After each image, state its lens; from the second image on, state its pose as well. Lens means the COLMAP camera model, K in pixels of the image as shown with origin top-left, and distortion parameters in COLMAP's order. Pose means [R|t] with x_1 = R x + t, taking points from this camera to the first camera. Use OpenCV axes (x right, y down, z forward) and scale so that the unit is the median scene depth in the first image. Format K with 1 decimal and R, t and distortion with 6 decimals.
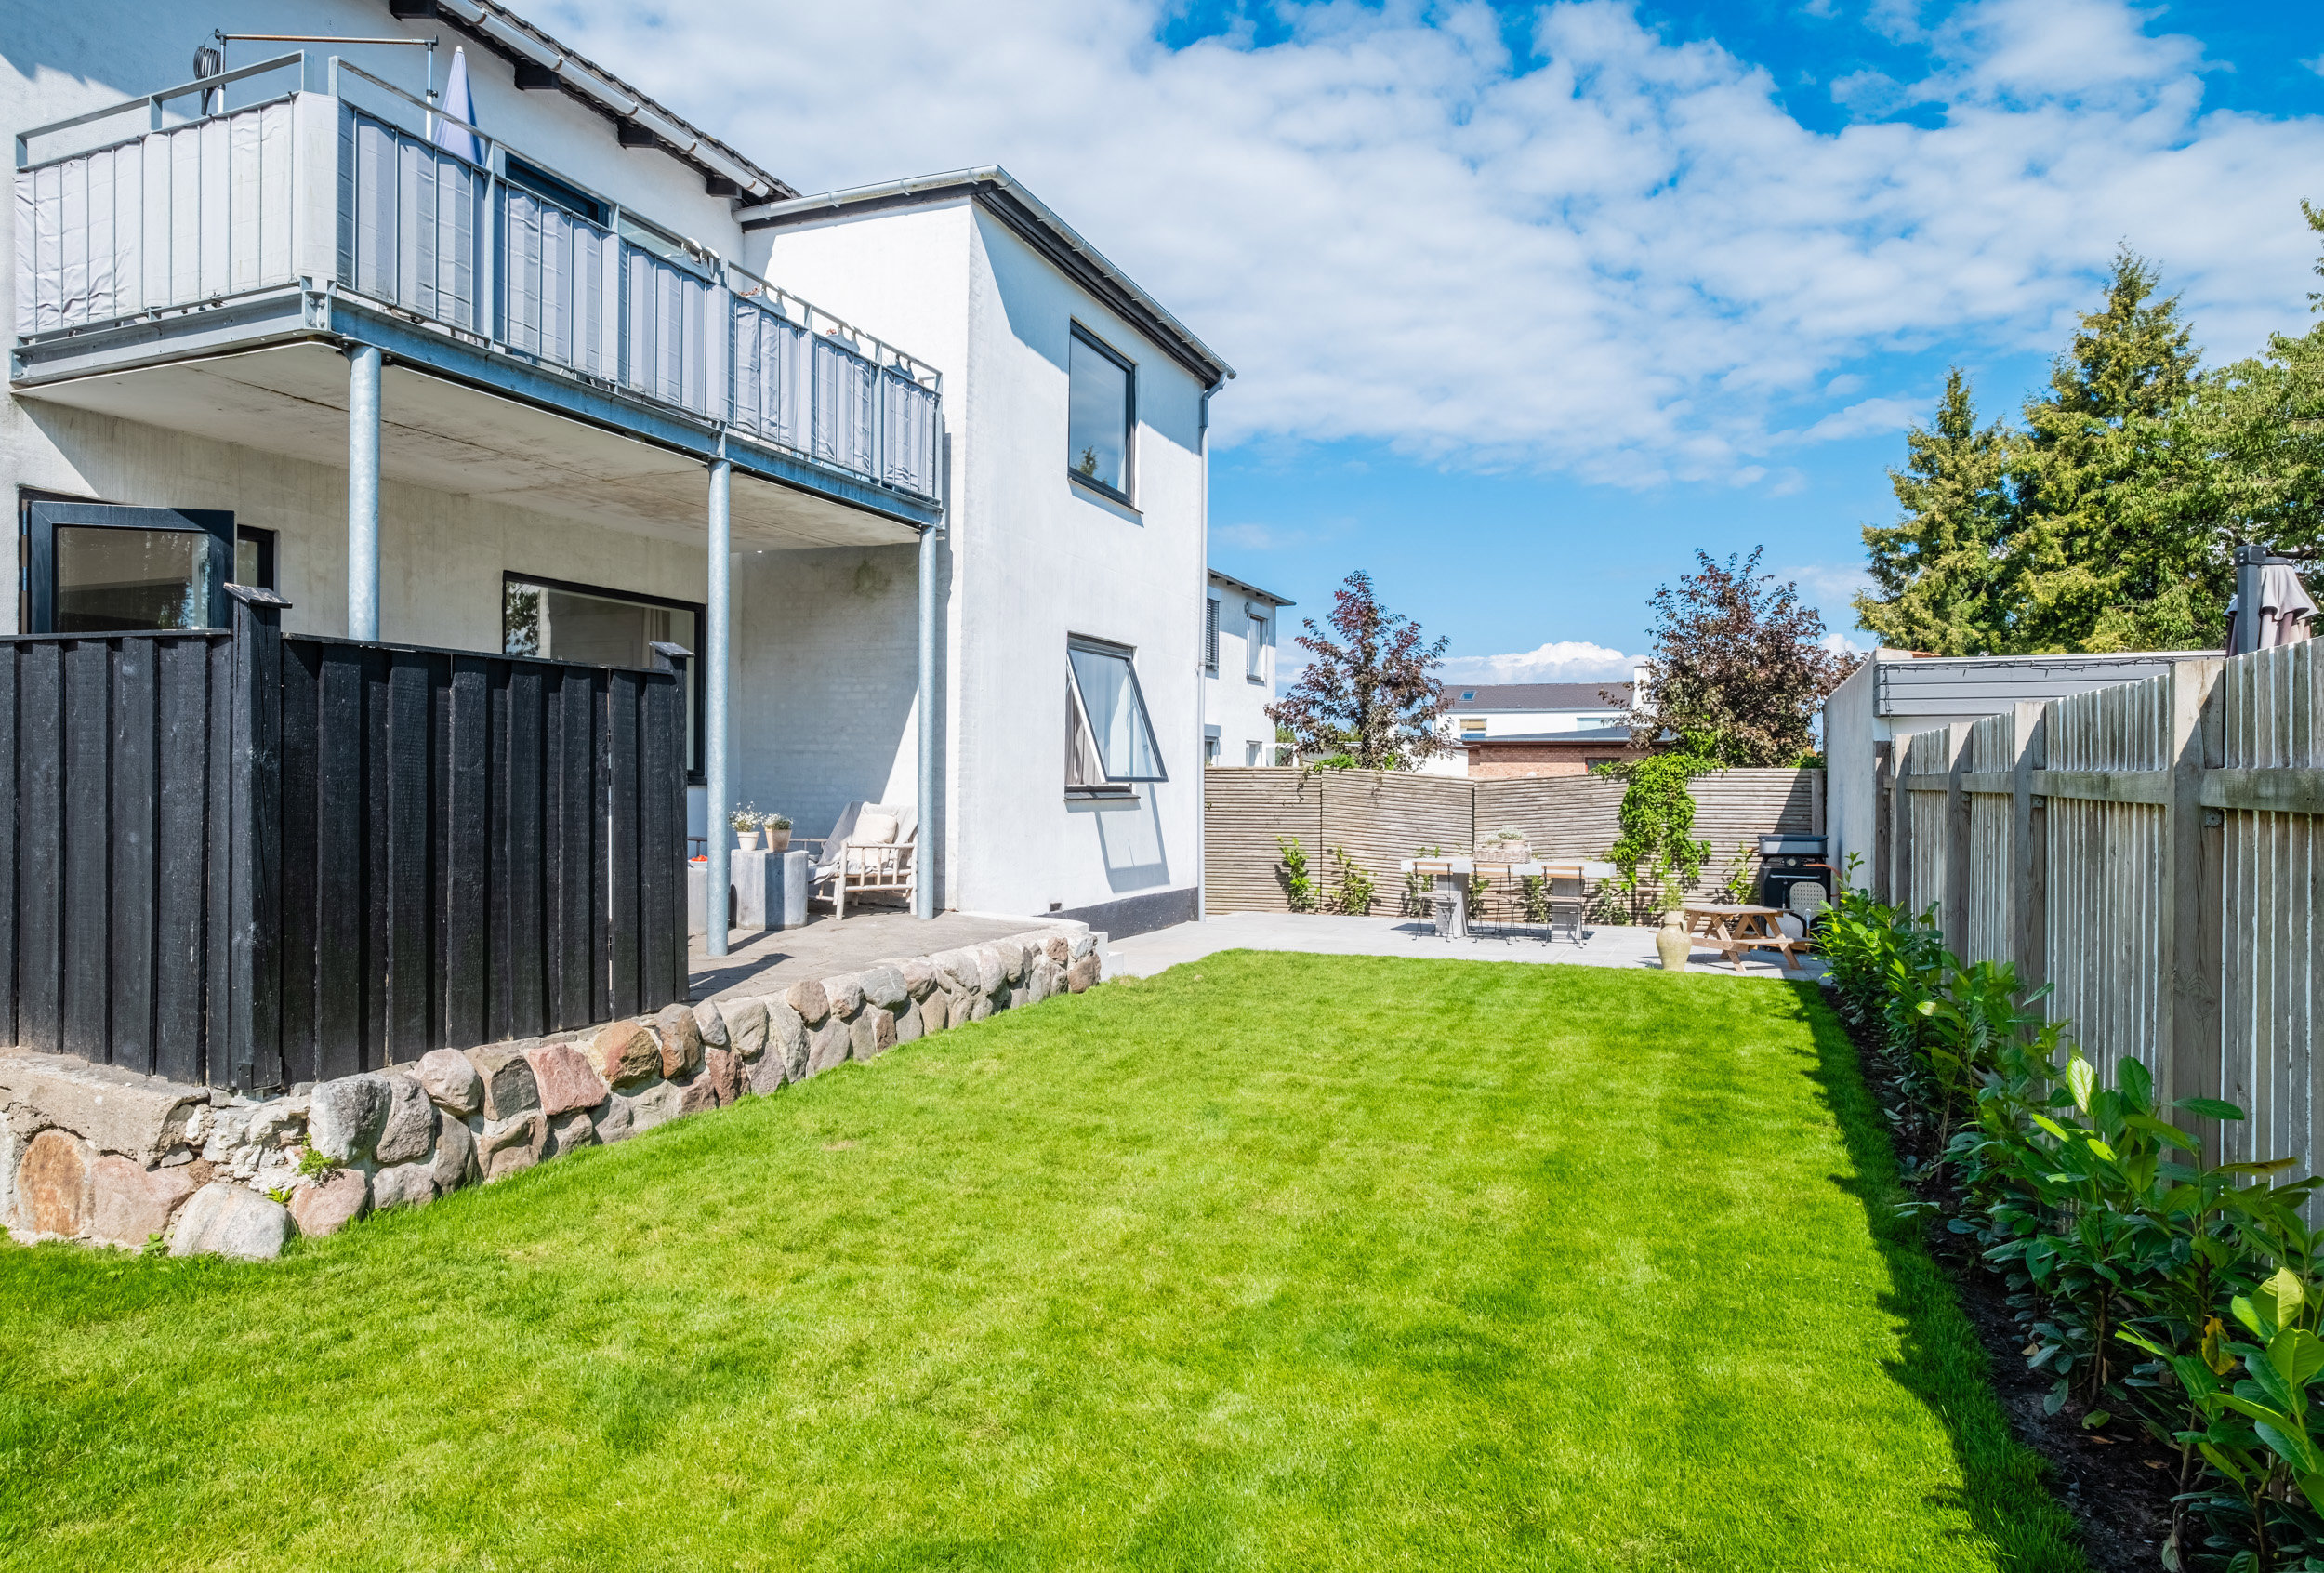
lens RADIAL K [[1366.1, 0, 1159.7], [0, 1366.1, 780.1], [0, 0, 1]] dist [-0.003855, -0.000916]
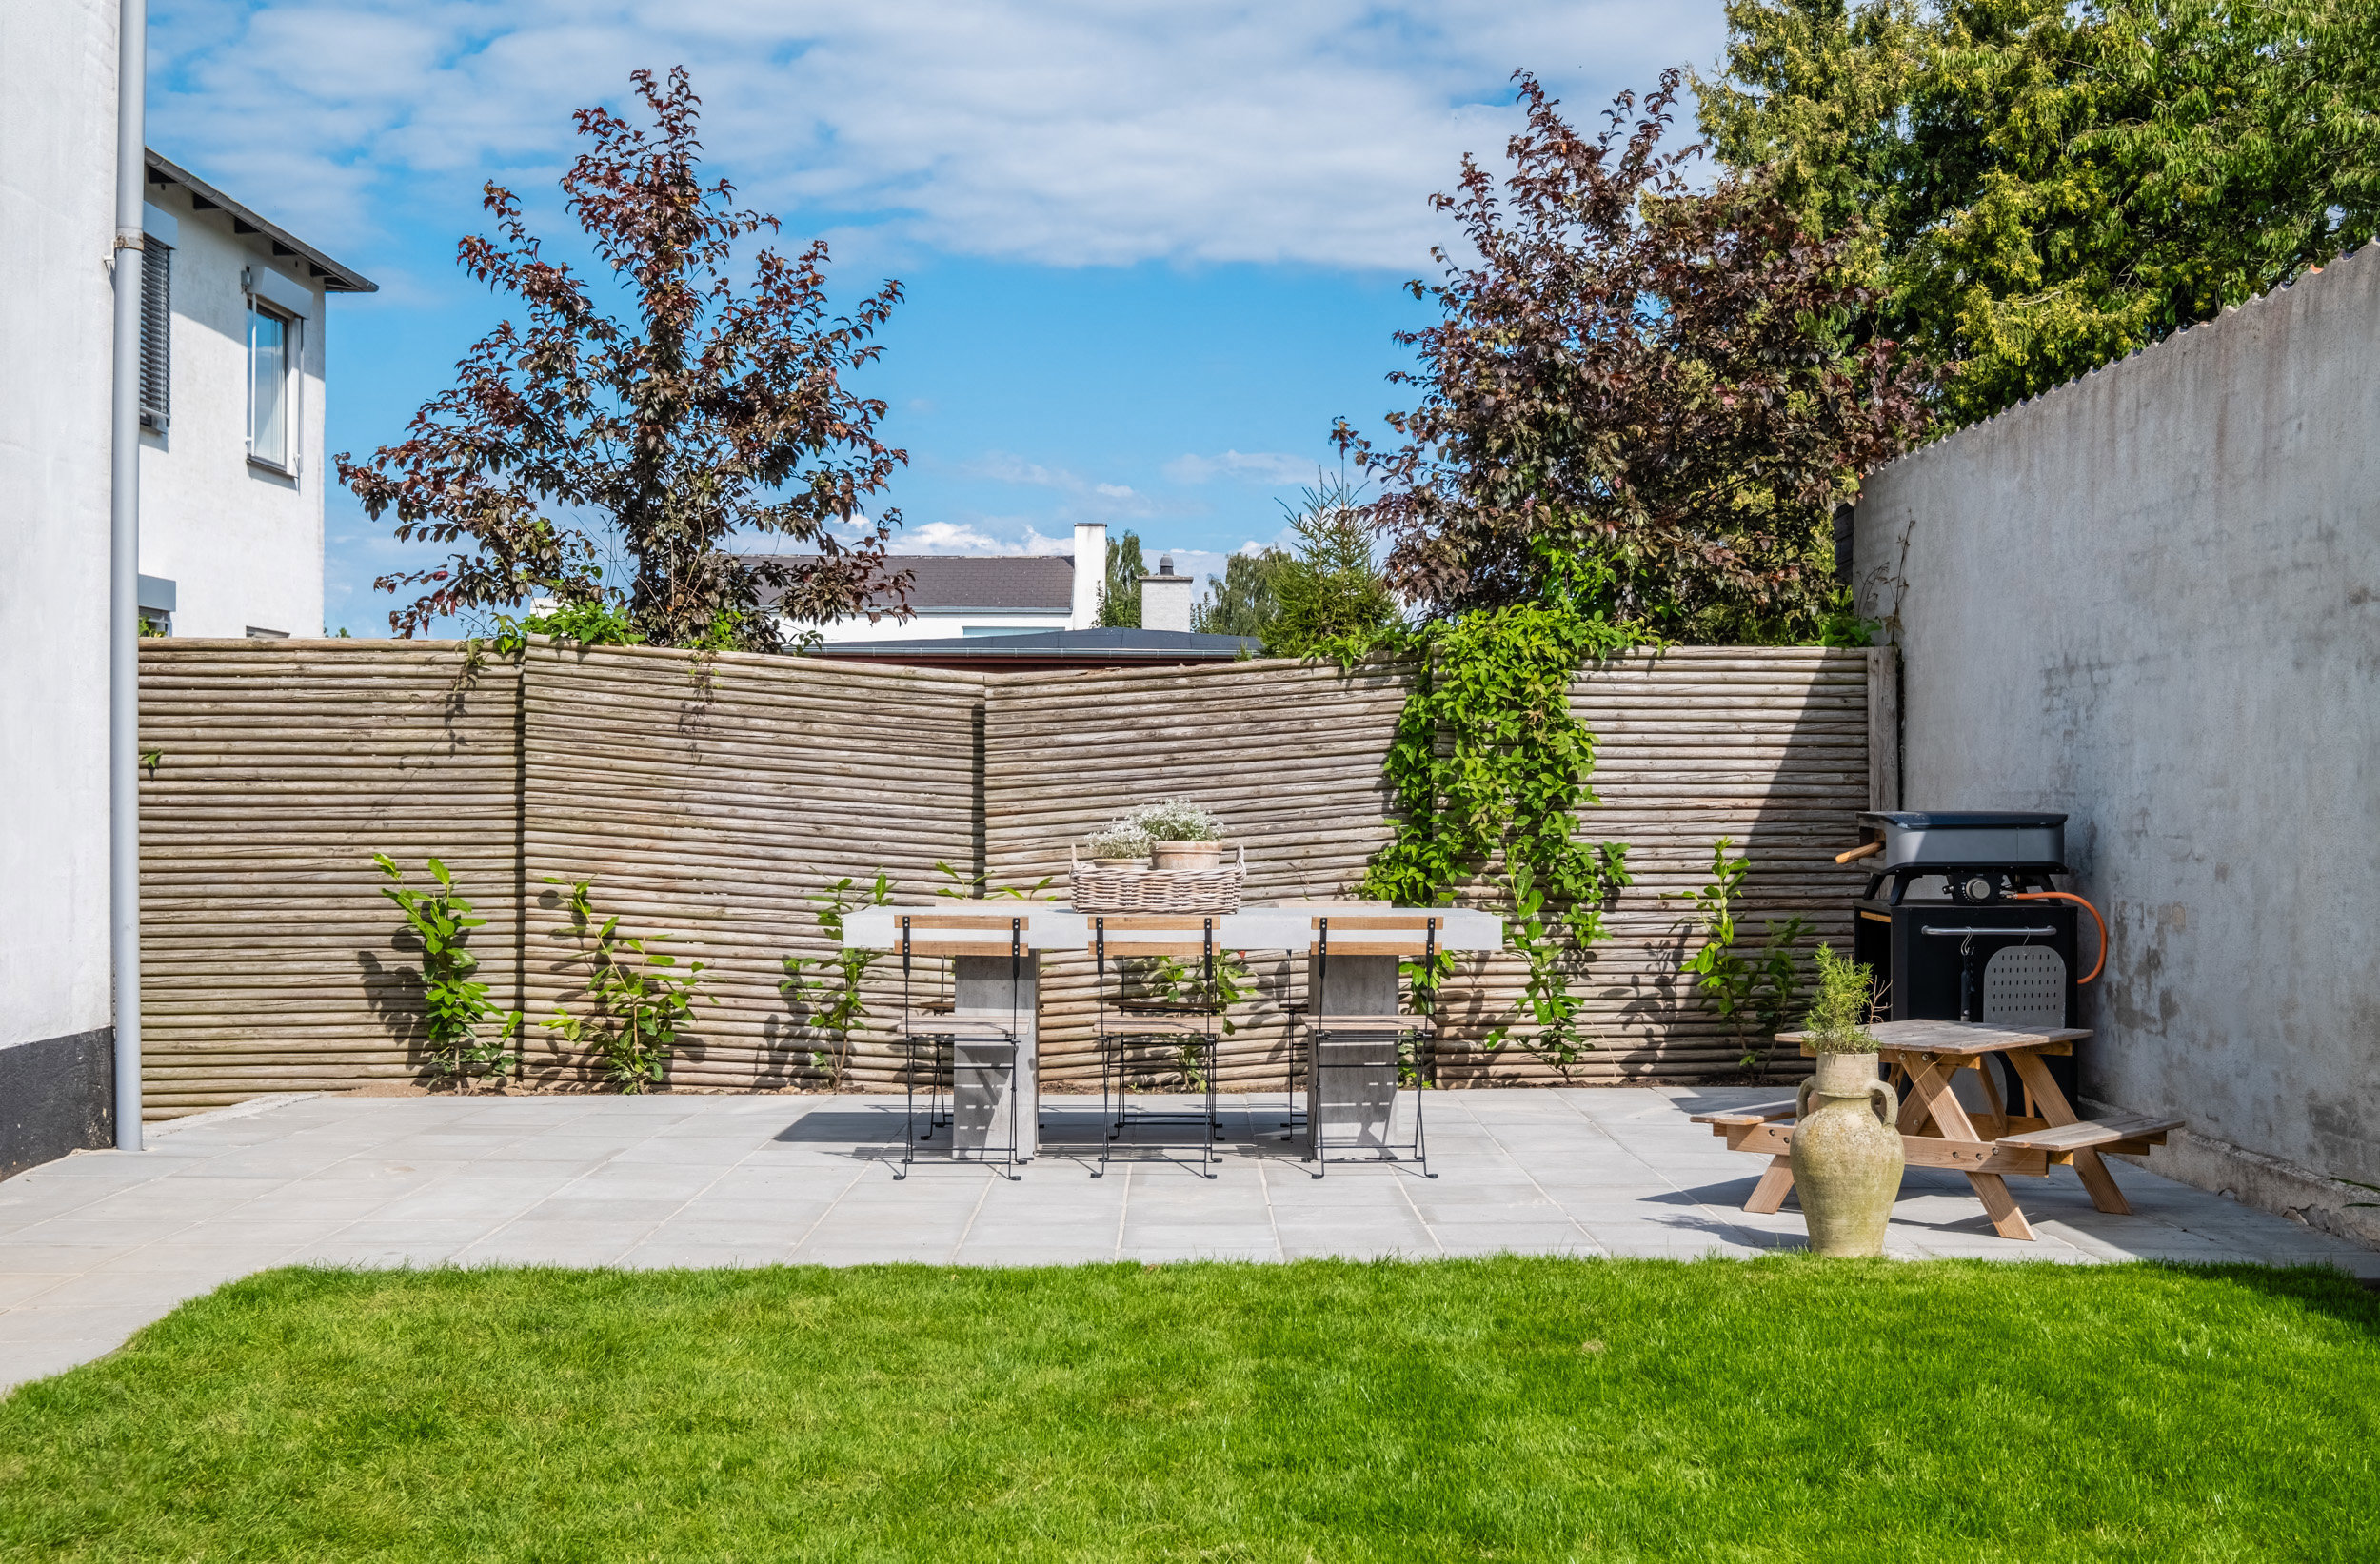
lens RADIAL K [[2642.5, 0, 1157.8], [0, 2642.5, 700.6], [0, 0, 1]] dist [0.042912, 0.000000]
pose [[0.918440, 0.008026, 0.395479, 0.006937], [0.004717, 0.999501, -0.031238, 0.024460], [-0.395532, 0.030555, 0.917944, 0.349753]]
